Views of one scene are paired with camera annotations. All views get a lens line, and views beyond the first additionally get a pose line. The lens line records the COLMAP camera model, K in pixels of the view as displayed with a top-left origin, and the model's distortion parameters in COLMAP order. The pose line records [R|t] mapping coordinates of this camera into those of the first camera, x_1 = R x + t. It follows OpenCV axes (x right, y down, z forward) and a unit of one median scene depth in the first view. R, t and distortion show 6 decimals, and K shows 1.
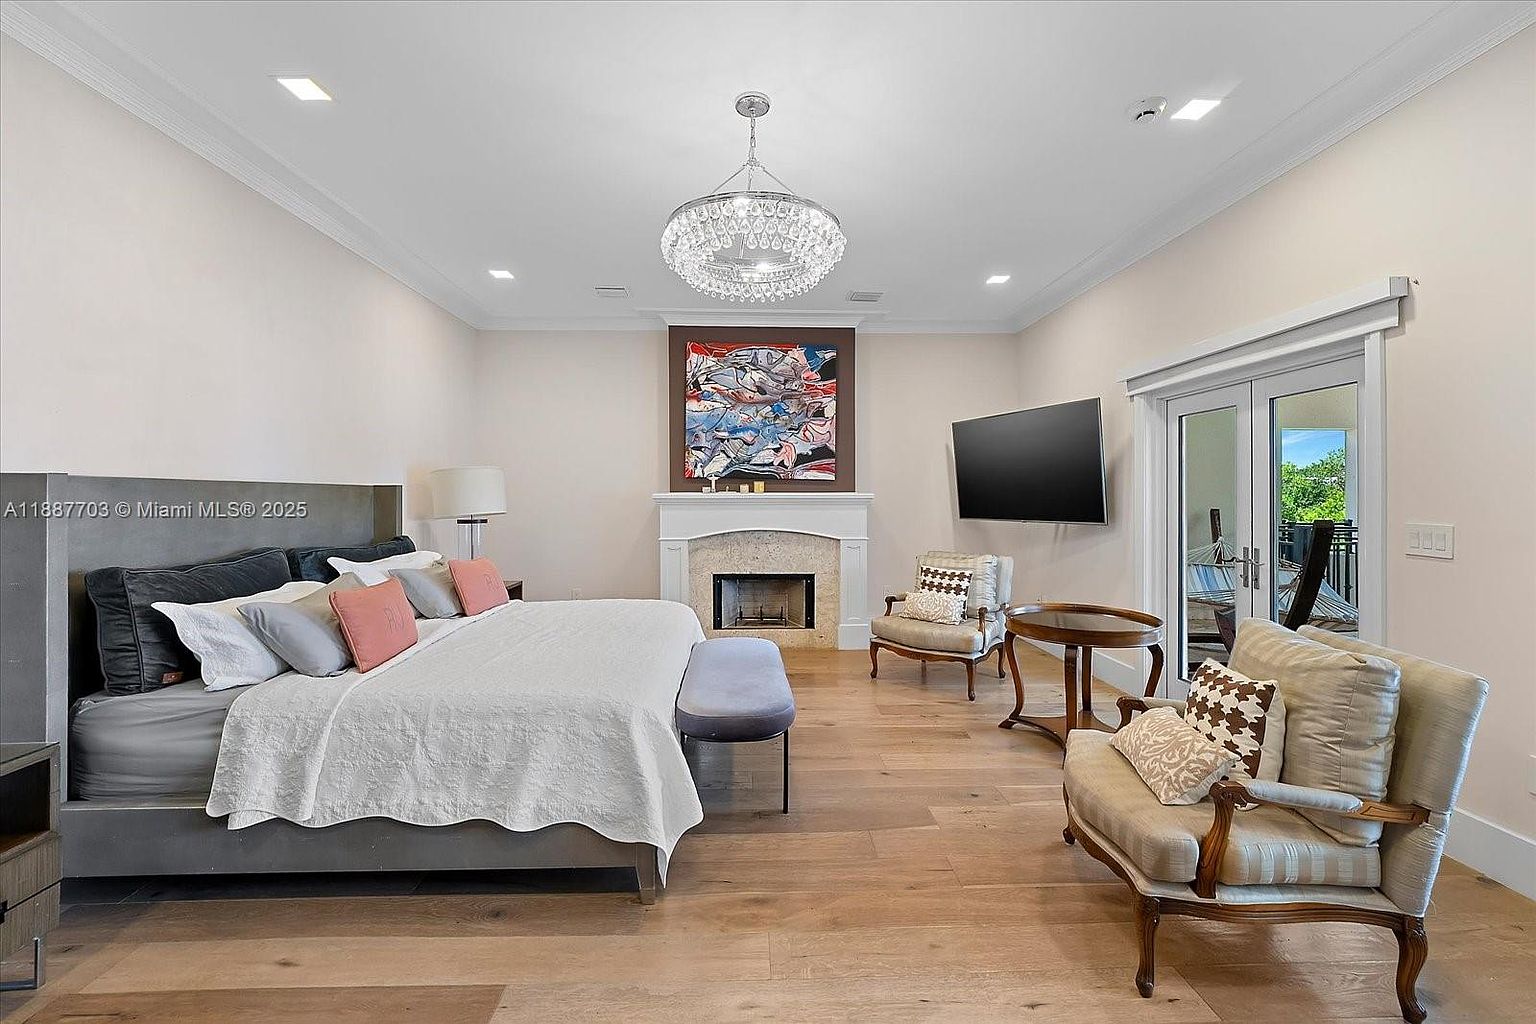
lens RADIAL K [[618.1, 0, 765.8], [0, 618.1, 502.6], [0, 0, 1]] dist [-0.004443, 0.000065]
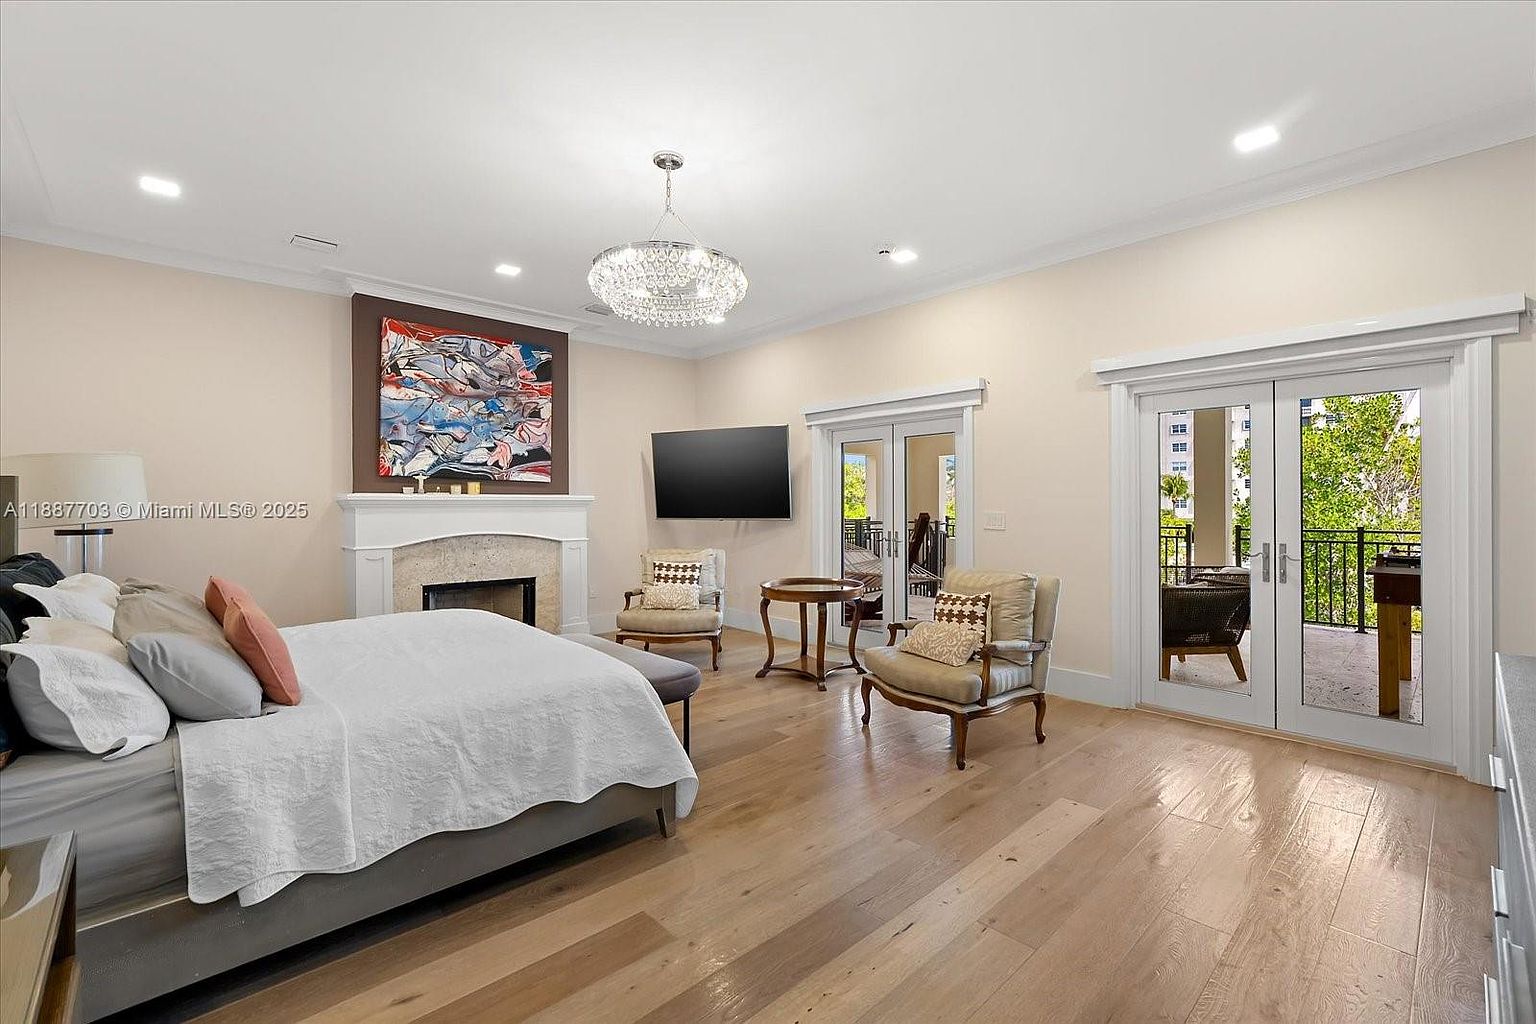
lens RADIAL K [[649.7, 0, 765.4], [0, 649.7, 509.7], [0, 0, 1]] dist [-0.002334, -0.000009]
pose [[0.761188, -0.006437, 0.648499, -0.400171], [0.006173, 0.999977, 0.002680, 0.009333], [-0.648502, 0.001963, 0.761210, -0.032667]]
